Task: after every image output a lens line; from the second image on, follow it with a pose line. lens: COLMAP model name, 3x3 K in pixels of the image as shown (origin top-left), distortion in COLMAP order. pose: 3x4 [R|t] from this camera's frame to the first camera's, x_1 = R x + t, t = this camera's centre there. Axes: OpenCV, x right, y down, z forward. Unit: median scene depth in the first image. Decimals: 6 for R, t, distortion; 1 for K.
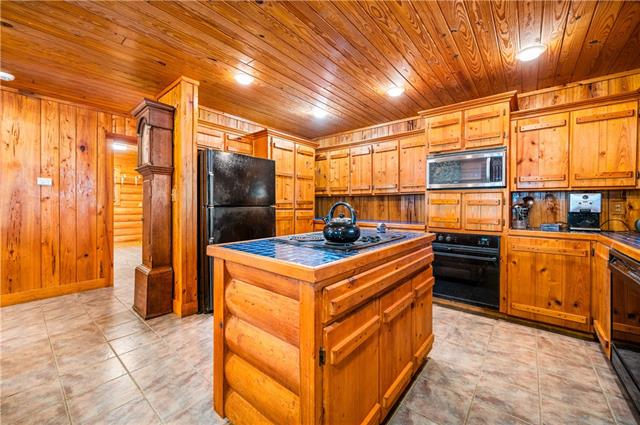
lens RADIAL K [[254.8, 0, 316.3], [0, 254.8, 207.8], [0, 0, 1]] dist [-0.000535, -0.000120]
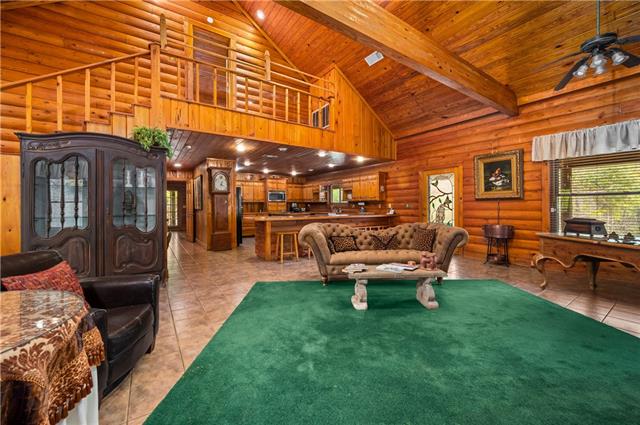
lens RADIAL K [[254.8, 0, 320.4], [0, 254.8, 208.4], [0, 0, 1]] dist [-0.000535, -0.000120]
pose [[0.270995, -0.018603, 0.962401, -2.574816], [0.021457, 0.999682, 0.013281, -0.013137], [-0.962341, 0.017051, 0.271308, -0.533950]]
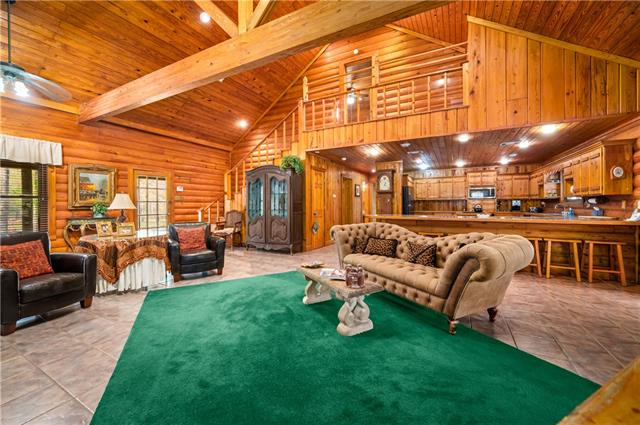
lens RADIAL K [[254.8, 0, 322.6], [0, 254.8, 206.3], [0, 0, 1]] dist [-0.000535, -0.000120]
pose [[0.977136, -0.011997, 0.212279, -1.761633], [0.013452, 0.999895, -0.005409, 0.003466], [-0.212191, 0.008141, 0.977194, -1.421774]]
